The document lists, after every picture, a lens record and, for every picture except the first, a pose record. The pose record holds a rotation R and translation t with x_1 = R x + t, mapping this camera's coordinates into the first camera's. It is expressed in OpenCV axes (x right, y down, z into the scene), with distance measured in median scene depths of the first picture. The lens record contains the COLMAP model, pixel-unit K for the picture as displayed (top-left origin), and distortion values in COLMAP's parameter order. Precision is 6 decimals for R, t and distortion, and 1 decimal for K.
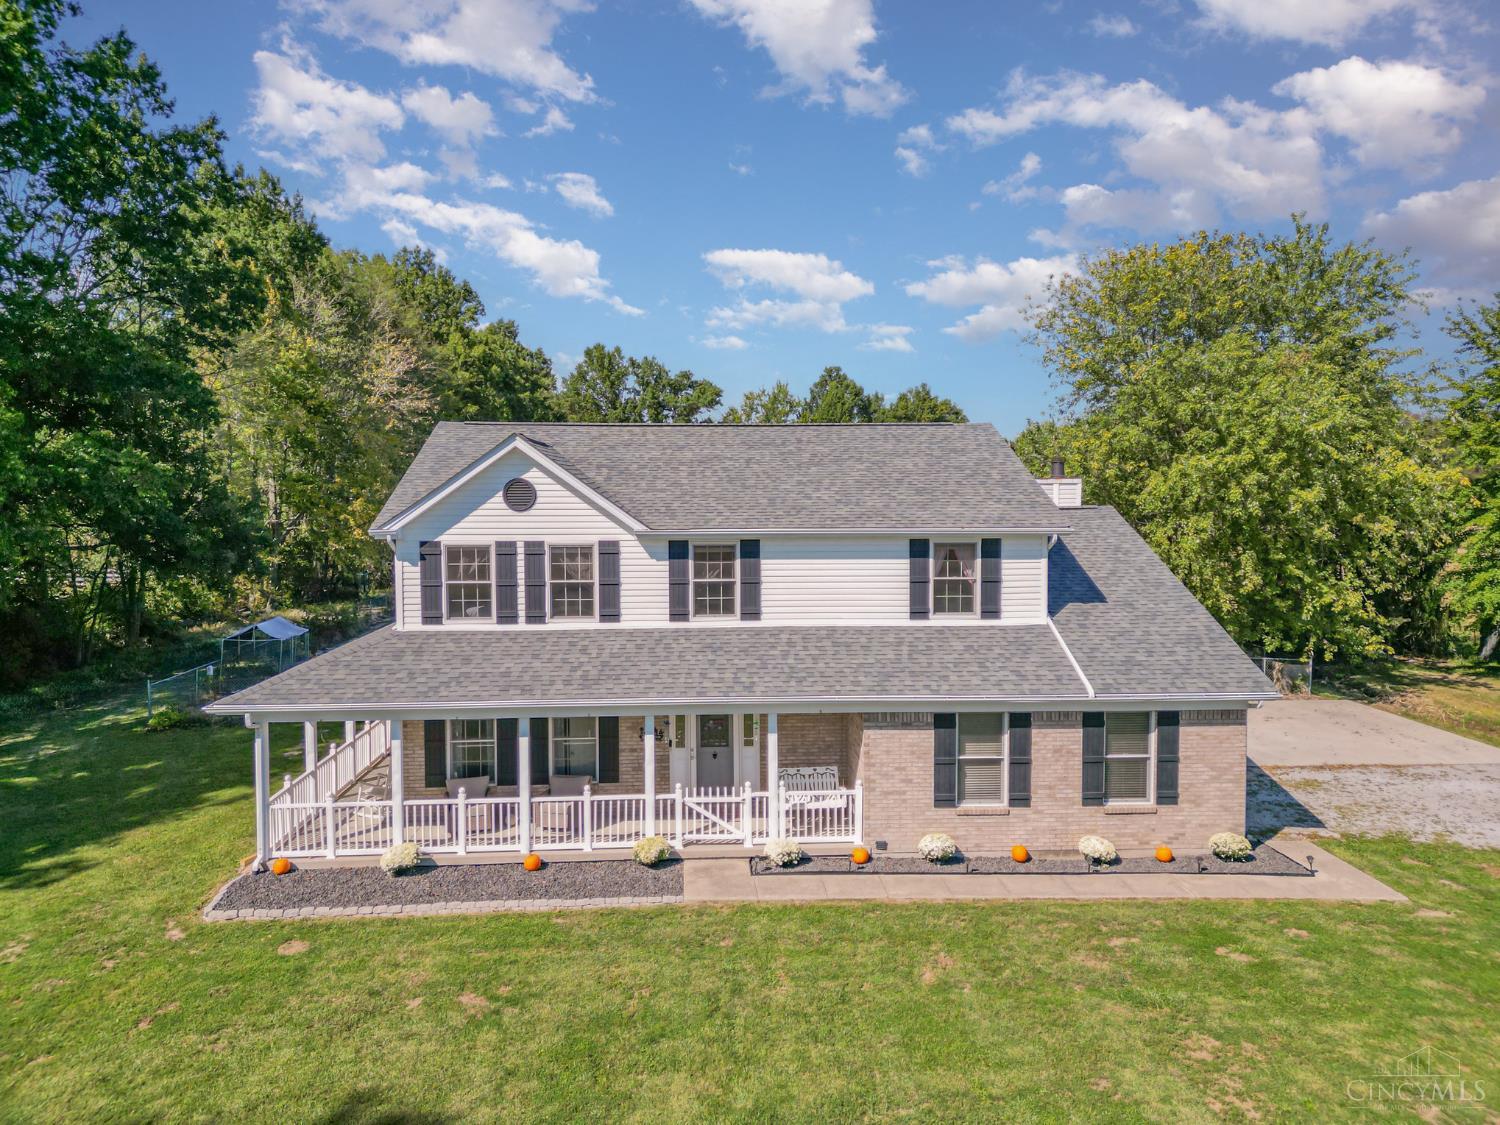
lens RADIAL K [[1037.2, 0, 744.8], [0, 1037.2, 568.3], [0, 0, 1]] dist [0.069330, -0.055537]
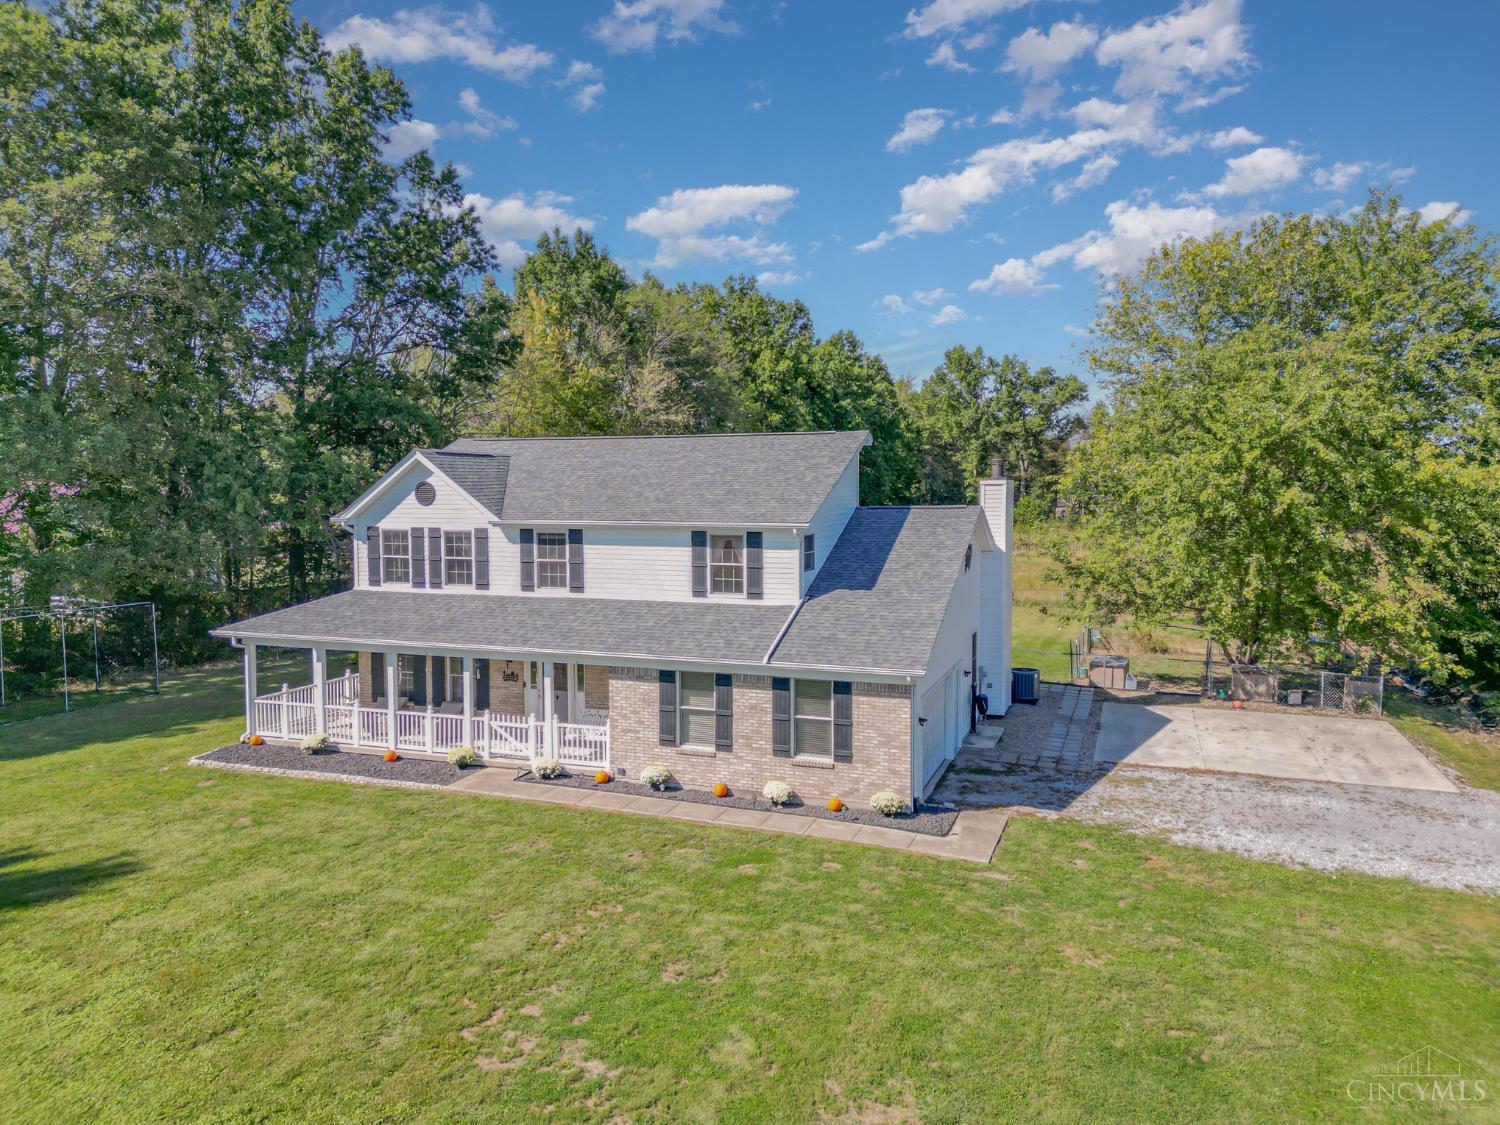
lens RADIAL K [[1037.2, 0, 749.8], [0, 1037.2, 551.2], [0, 0, 1]] dist [0.069330, -0.055537]
pose [[0.916873, 0.023177, -0.398505, 0.726628], [-0.029305, 0.999527, -0.009292, 0.005112], [0.398102, 0.020197, 0.917119, -0.094892]]
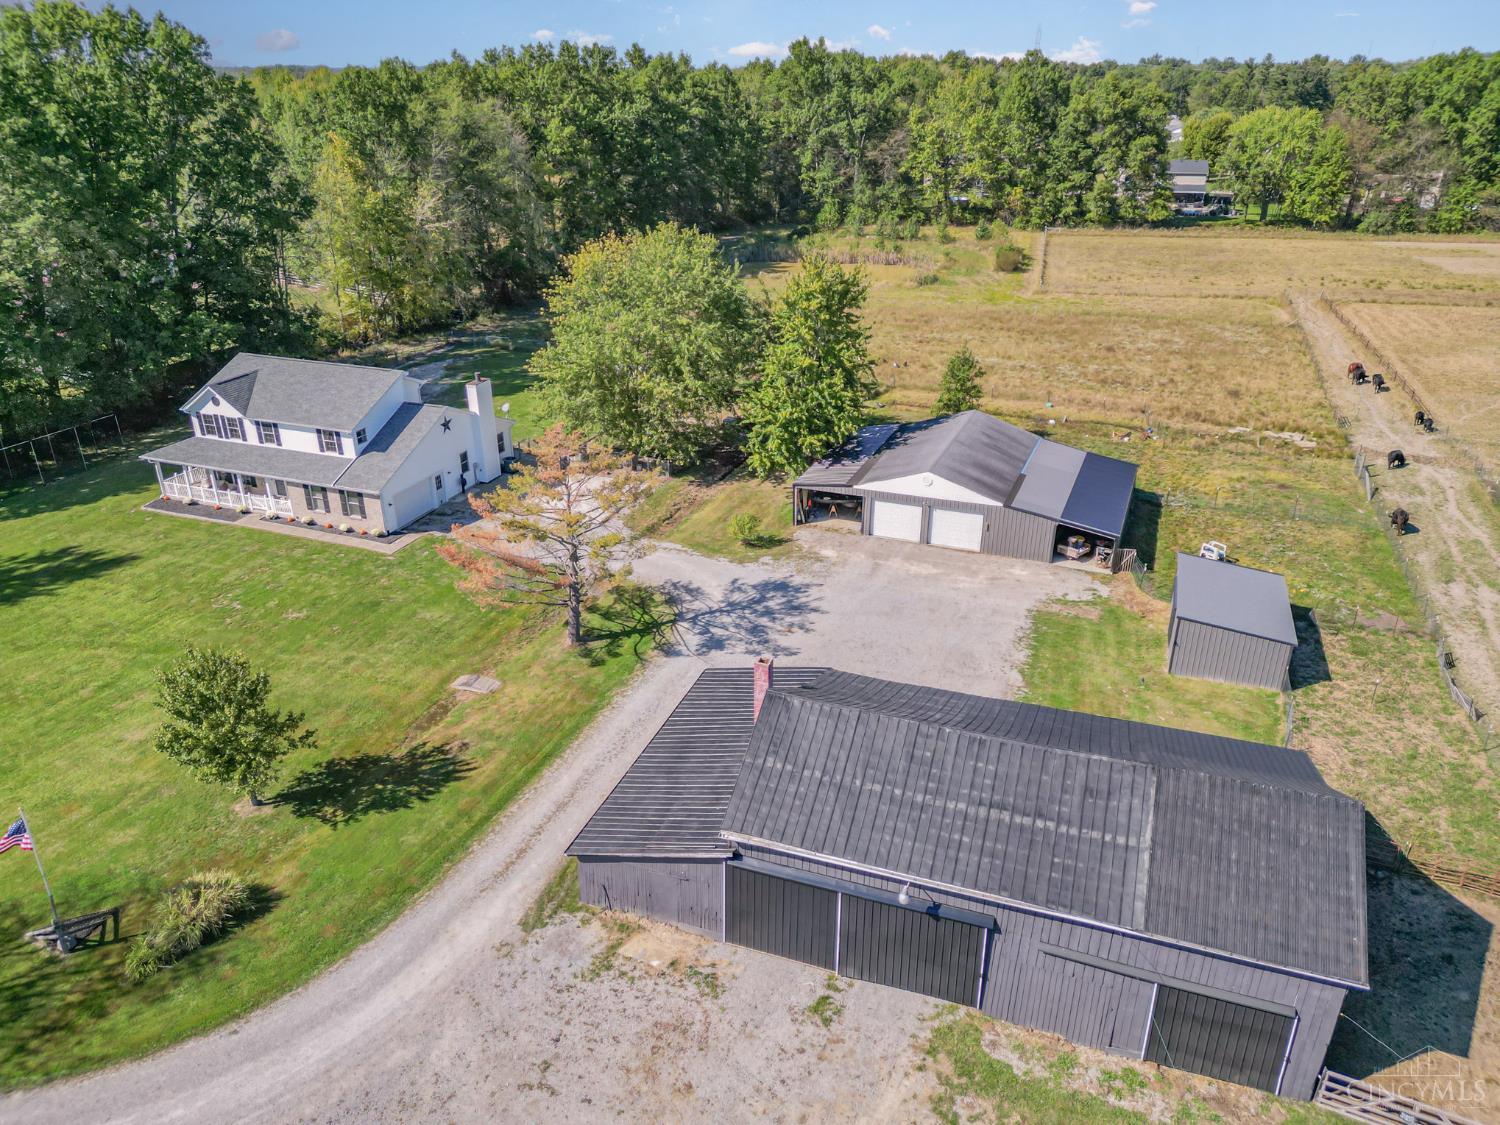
lens RADIAL K [[1037.2, 0, 747.4], [0, 1037.2, 555.7], [0, 0, 1]] dist [0.069330, -0.055537]
pose [[0.915829, 0.170466, -0.363591, 2.667749], [-0.031670, 0.933268, 0.357783, -0.873906], [0.400318, -0.316153, 0.860112, -1.389648]]
